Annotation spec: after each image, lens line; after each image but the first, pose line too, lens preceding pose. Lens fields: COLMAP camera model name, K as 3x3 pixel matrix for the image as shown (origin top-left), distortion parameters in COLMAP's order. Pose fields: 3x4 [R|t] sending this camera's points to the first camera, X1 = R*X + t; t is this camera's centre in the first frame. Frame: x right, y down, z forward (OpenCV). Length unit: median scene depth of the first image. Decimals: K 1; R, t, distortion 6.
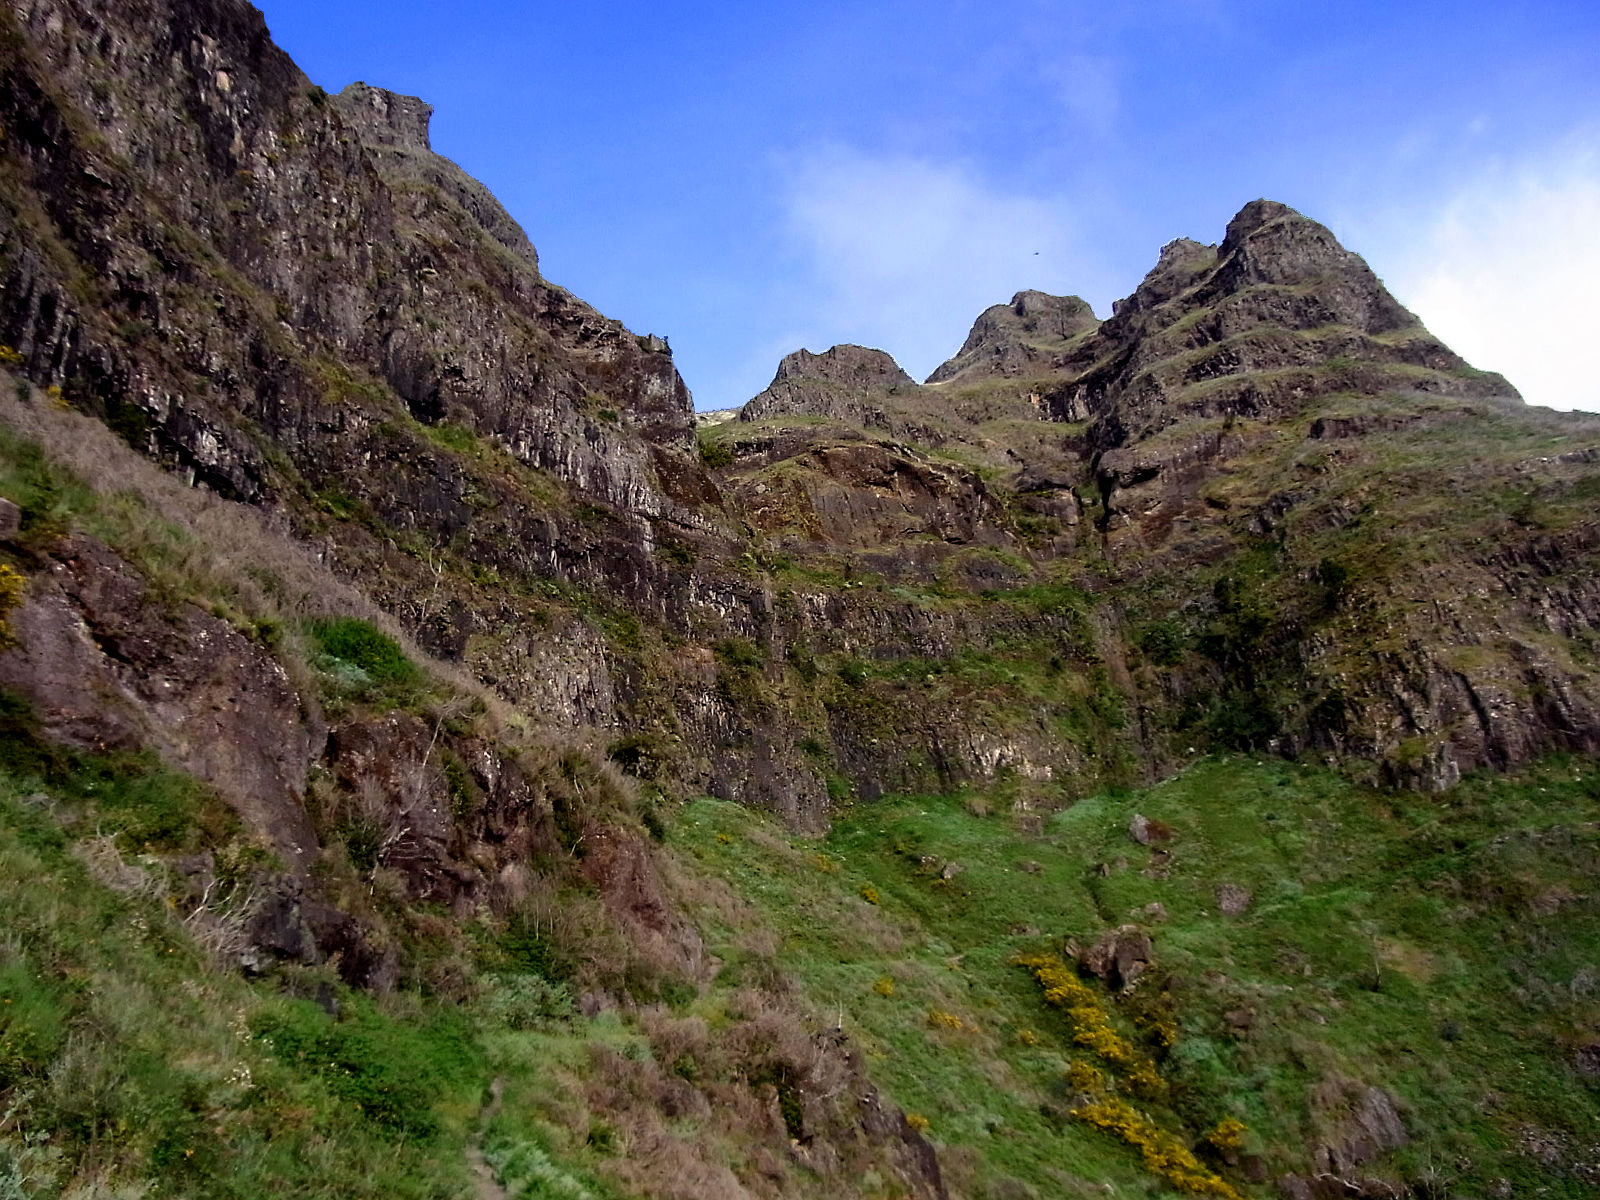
lens RADIAL K [[1365.7, 0, 802.3], [0, 1365.7, 661.4], [0, 0, 1]] dist [-0.109990, 0.057291]
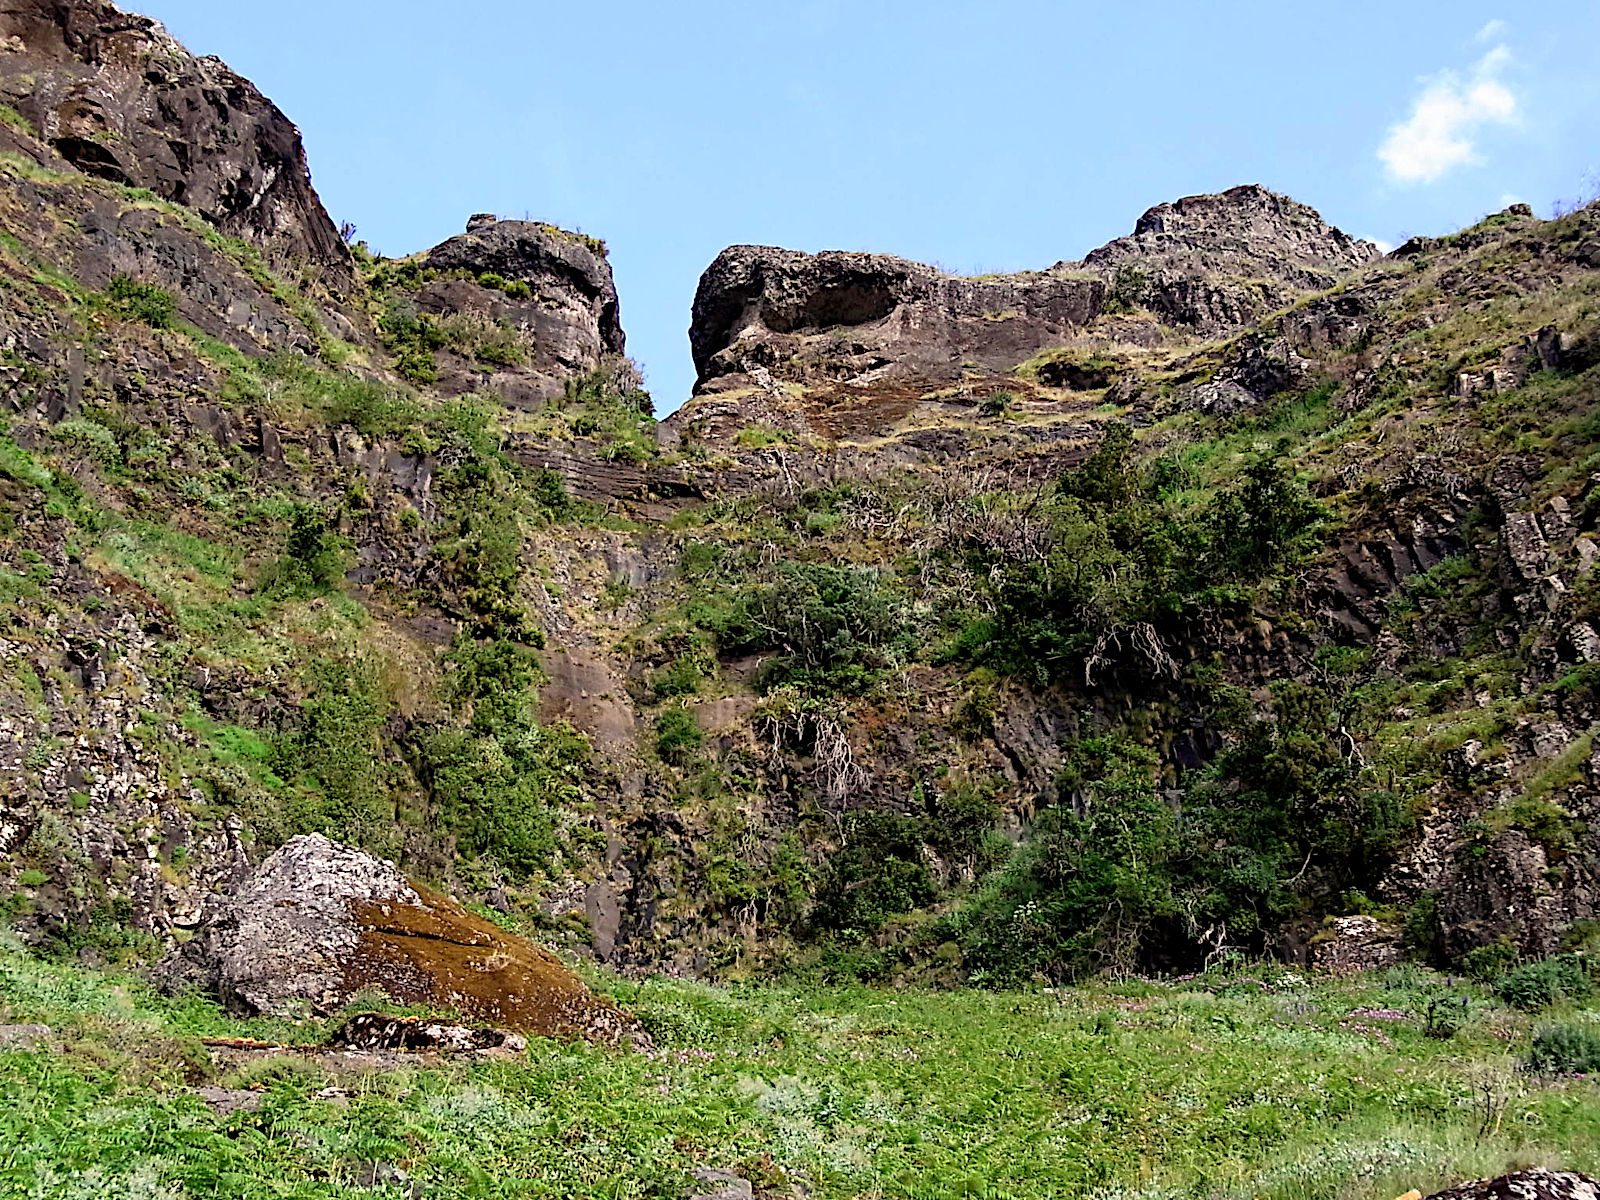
lens RADIAL K [[2136.1, 0, 808.0], [0, 2136.1, 603.0], [0, 0, 1]] dist [0.063089, 0.000000]
pose [[0.939795, 0.289537, 0.181529, 0.196973], [-0.193499, 0.888687, -0.415684, 0.129480], [-0.281678, 0.355532, 0.891210, 0.671628]]
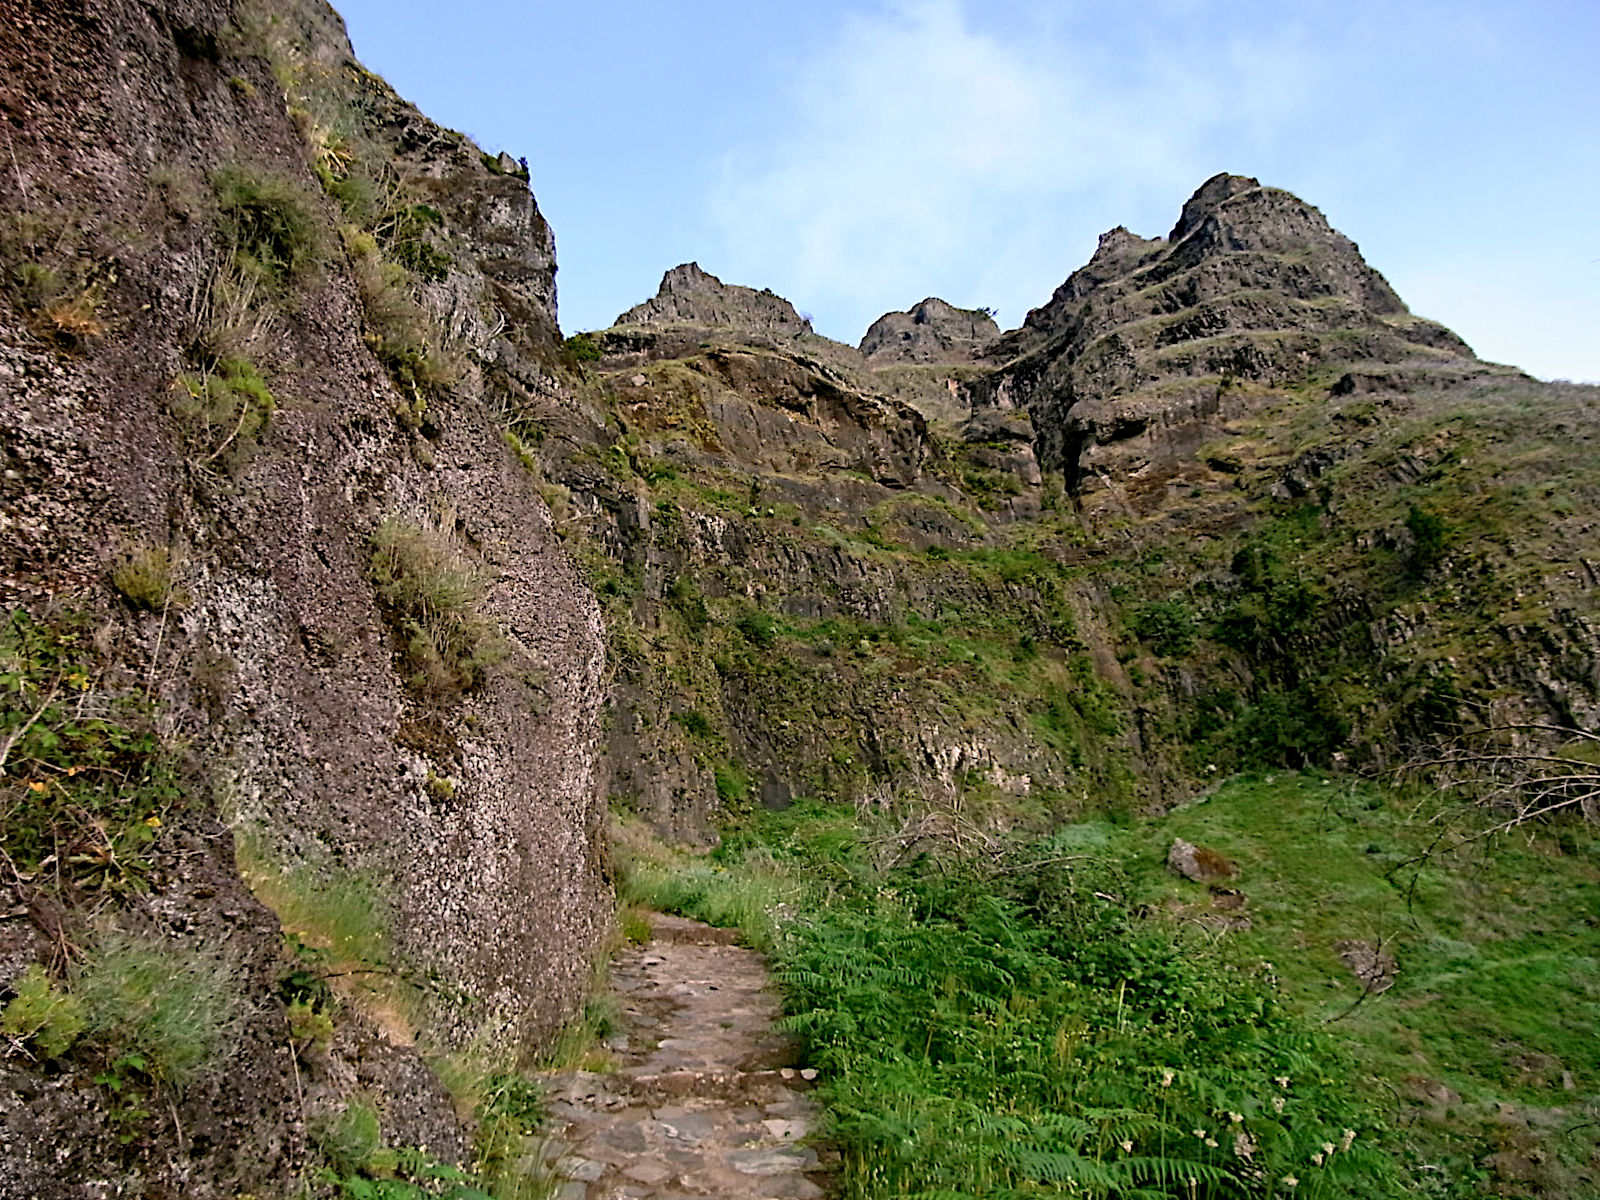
lens RADIAL K [[1365.7, 0, 812.8], [0, 1365.7, 663.8], [0, 0, 1]] dist [-0.109990, 0.057291]
pose [[0.989430, 0.066003, 0.129118, -0.021925], [-0.057895, 0.996167, -0.065574, 0.065427], [-0.132951, 0.057406, 0.989459, 0.282960]]
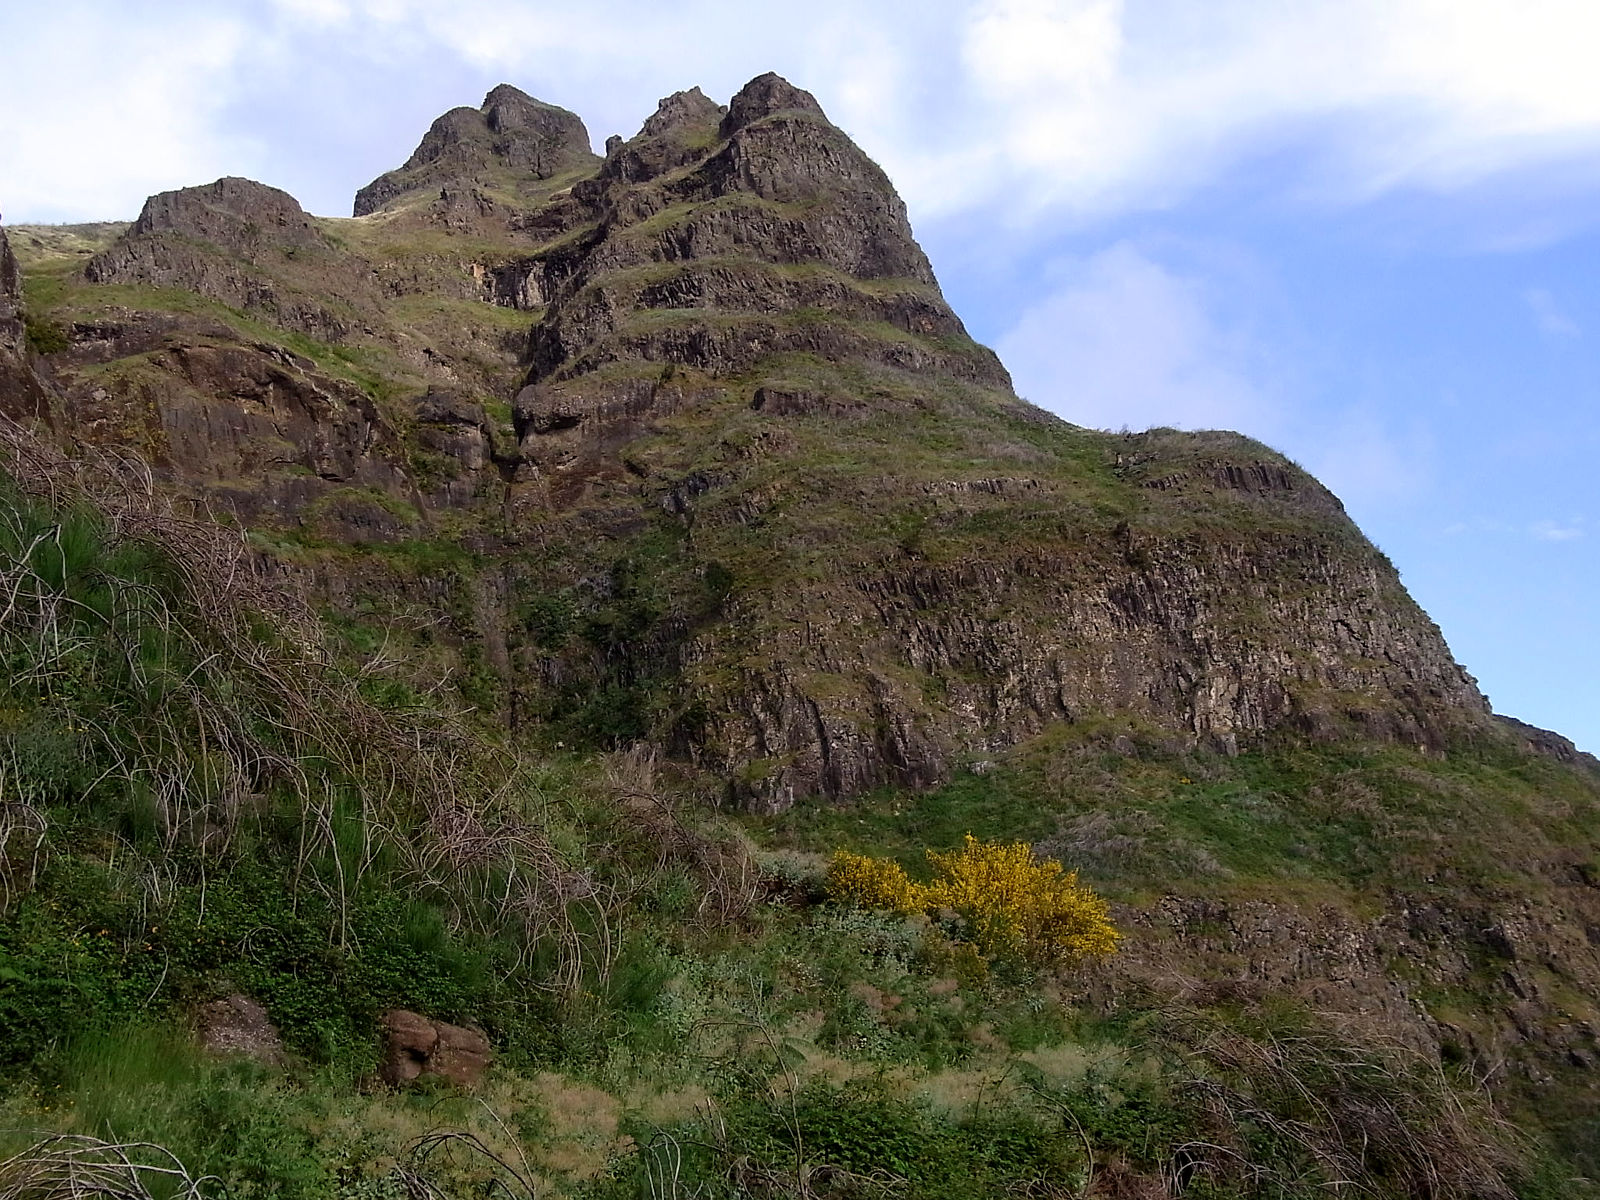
lens RADIAL K [[2047.1, 0, 833.6], [0, 2047.1, 615.0], [0, 0, 1]] dist [-0.010238, 0.000000]
pose [[0.943133, 0.098624, 0.317448, 0.009696], [-0.112277, 0.993363, 0.024960, -0.073281], [-0.312879, -0.059182, 0.947947, -0.354183]]
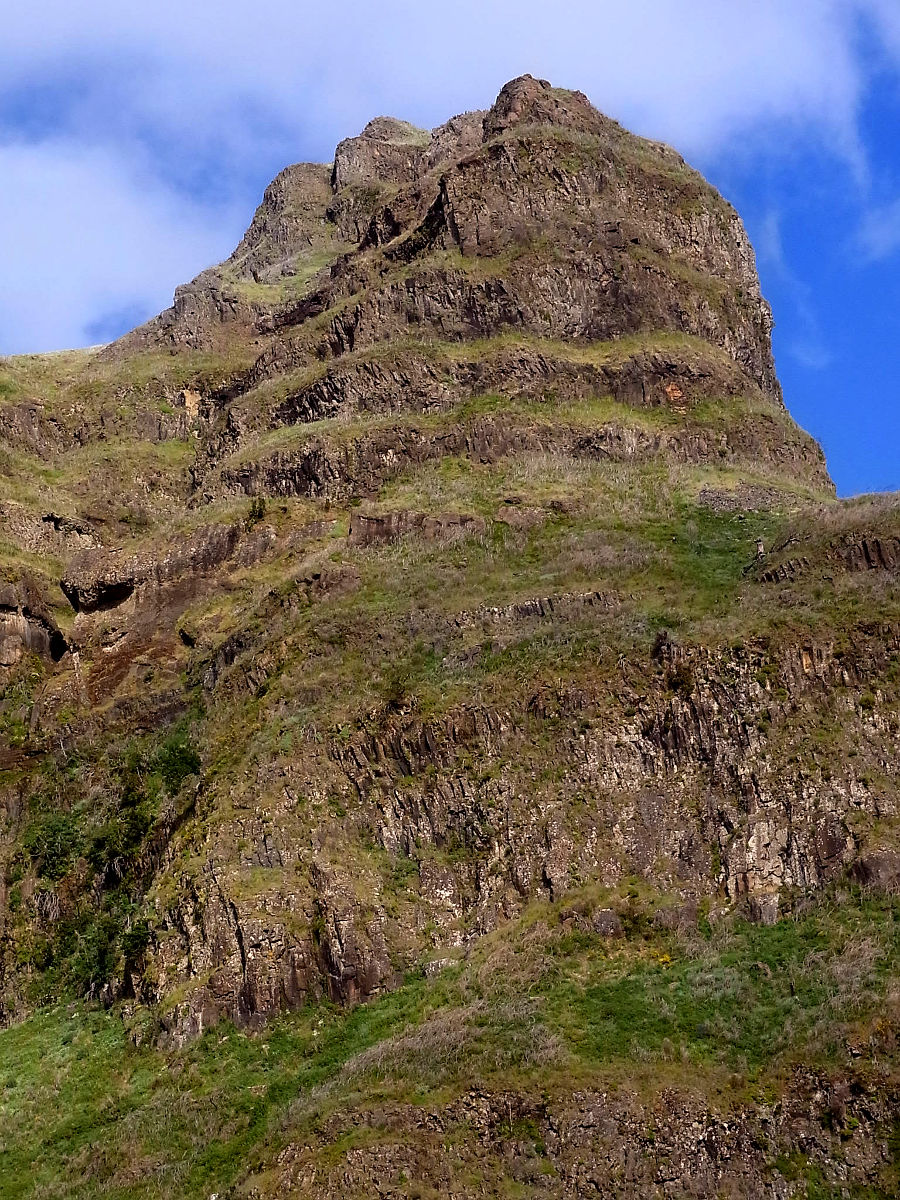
lens RADIAL K [[3473.7, 0, 498.0], [0, 3473.7, 553.1], [0, 0, 1]] dist [0.269070, 0.000000]
pose [[0.999926, 0.000009, -0.012129, 0.518281], [-0.000655, 0.998579, -0.053282, -0.069249], [0.012111, 0.053286, 0.998506, -0.853551]]
